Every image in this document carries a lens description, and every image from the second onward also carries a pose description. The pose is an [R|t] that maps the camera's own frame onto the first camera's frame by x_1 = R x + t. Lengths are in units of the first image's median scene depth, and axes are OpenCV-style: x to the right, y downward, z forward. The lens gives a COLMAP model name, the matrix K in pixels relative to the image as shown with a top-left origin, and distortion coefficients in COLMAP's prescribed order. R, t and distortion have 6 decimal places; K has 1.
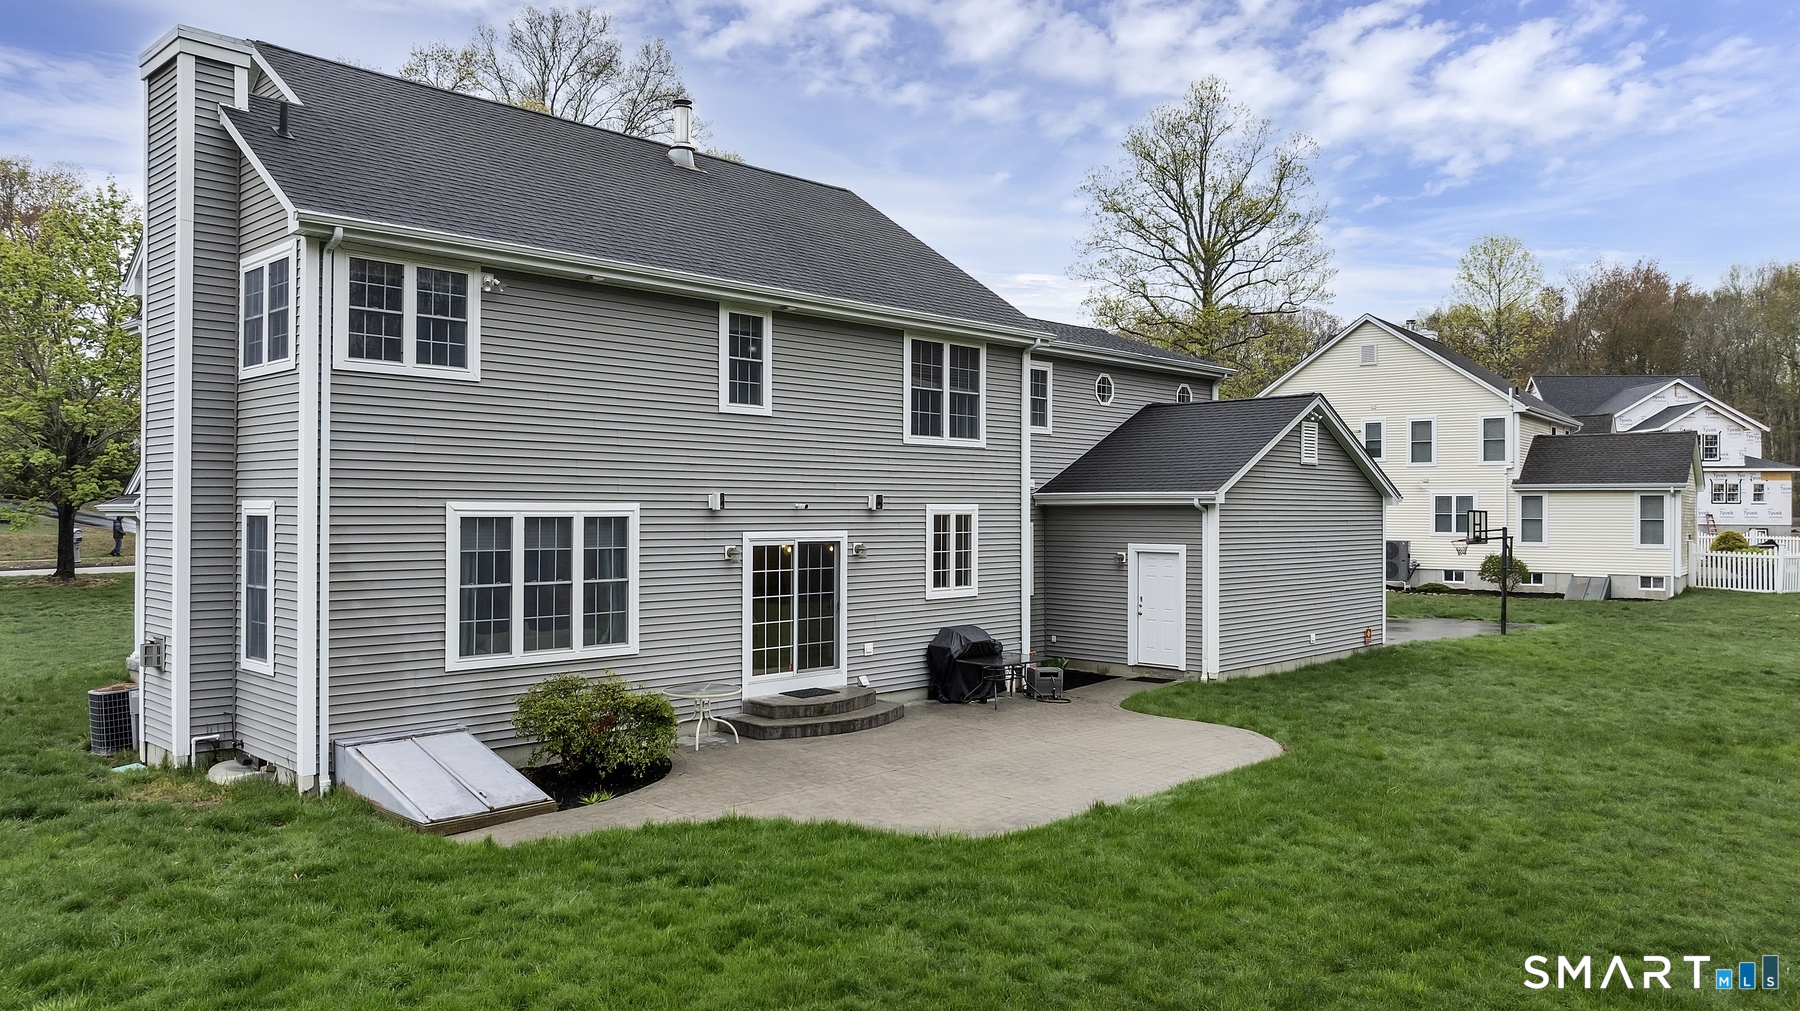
lens RADIAL K [[1258.2, 0, 890.6], [0, 1258.2, 506.9], [0, 0, 1]] dist [-0.019724, -0.000564]
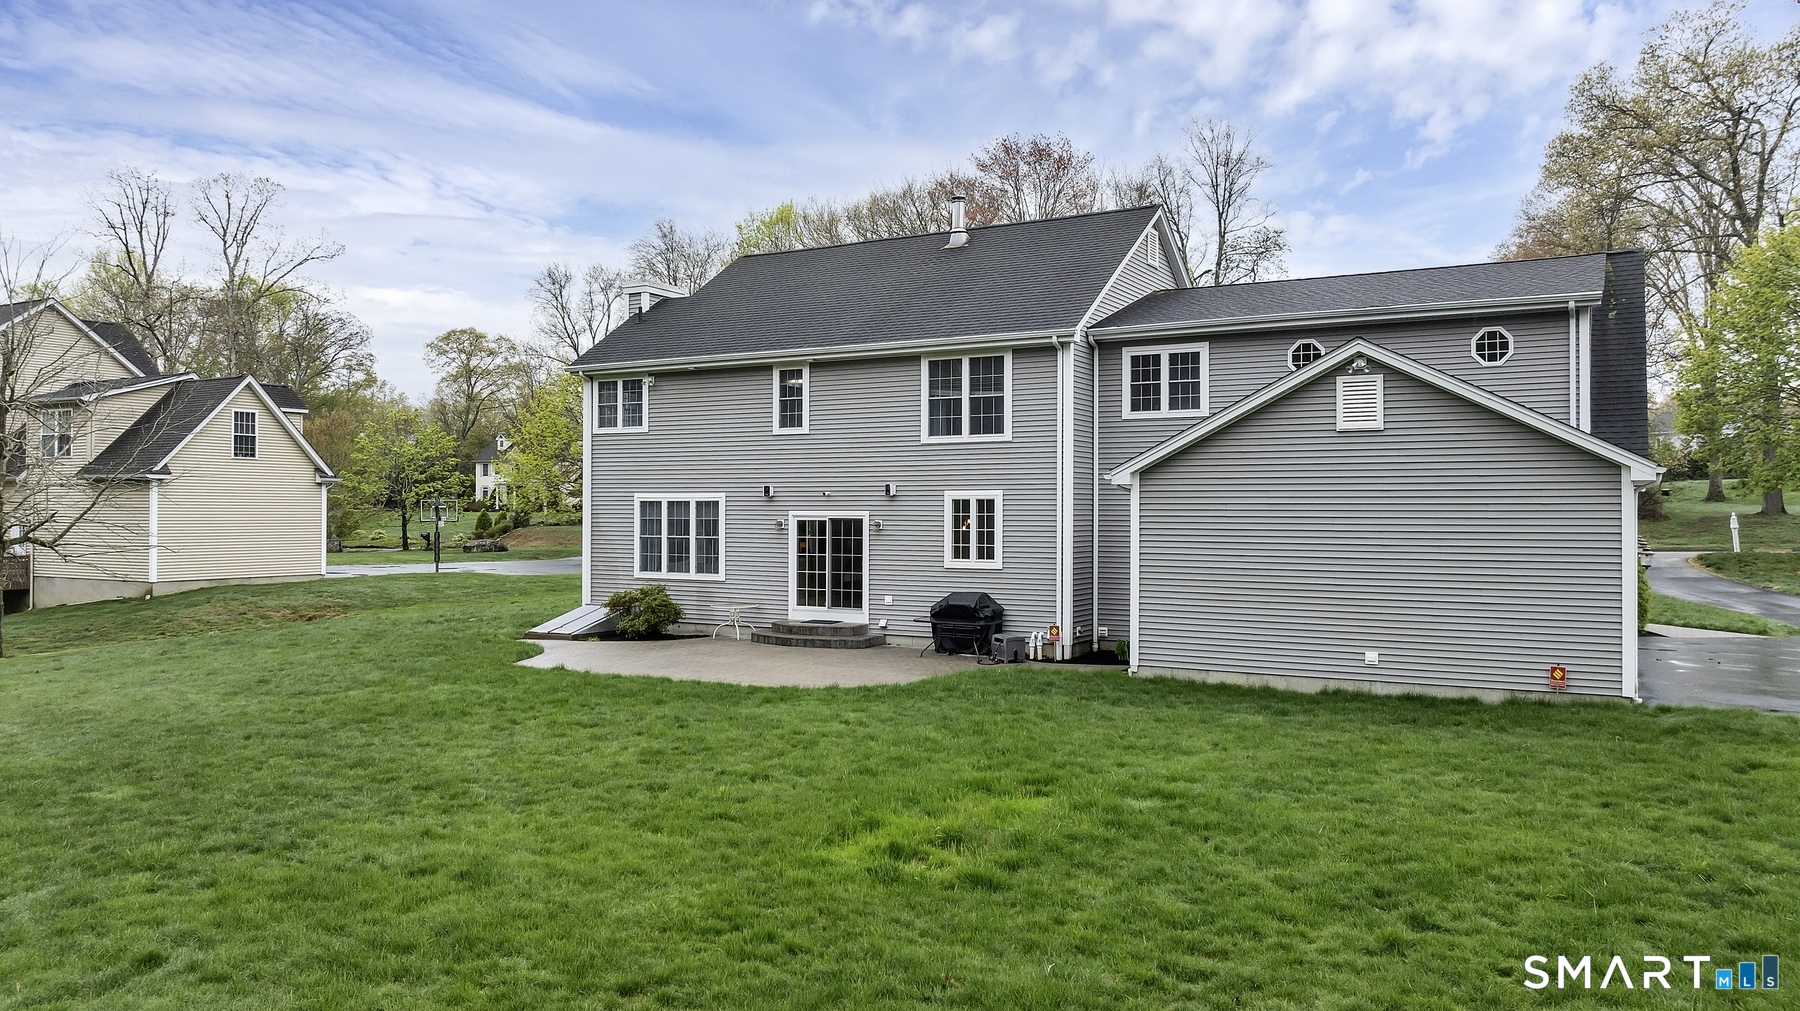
lens RADIAL K [[1258.2, 0, 890.5], [0, 1258.2, 505.3], [0, 0, 1]] dist [-0.019724, -0.000564]
pose [[0.242736, -0.007698, -0.970062, 1.357039], [-0.000650, 0.999967, -0.008098, 0.024771], [0.970092, 0.002596, 0.242723, 0.721373]]
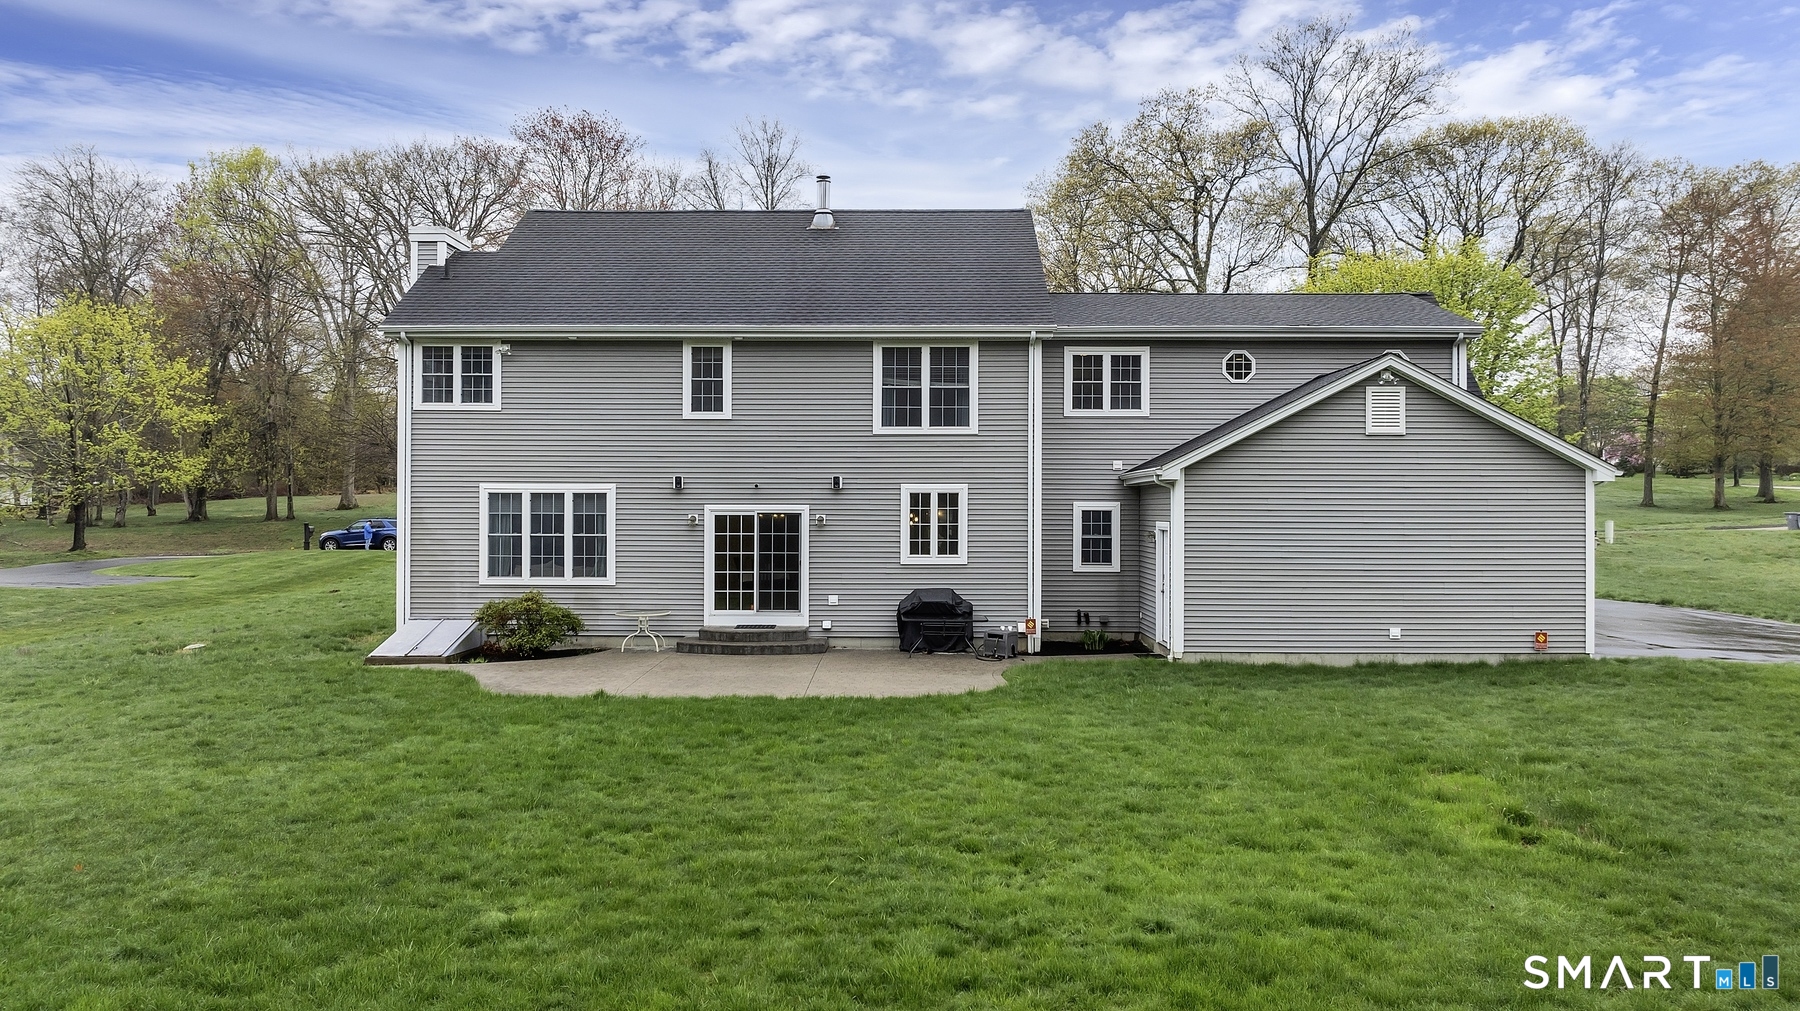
lens RADIAL K [[1258.2, 0, 894.2], [0, 1258.2, 501.5], [0, 0, 1]] dist [-0.019724, -0.000564]
pose [[0.684645, -0.006630, -0.728847, 0.993109], [0.000409, 0.999962, -0.008712, 0.027626], [0.728877, 0.005667, 0.684622, 0.201536]]
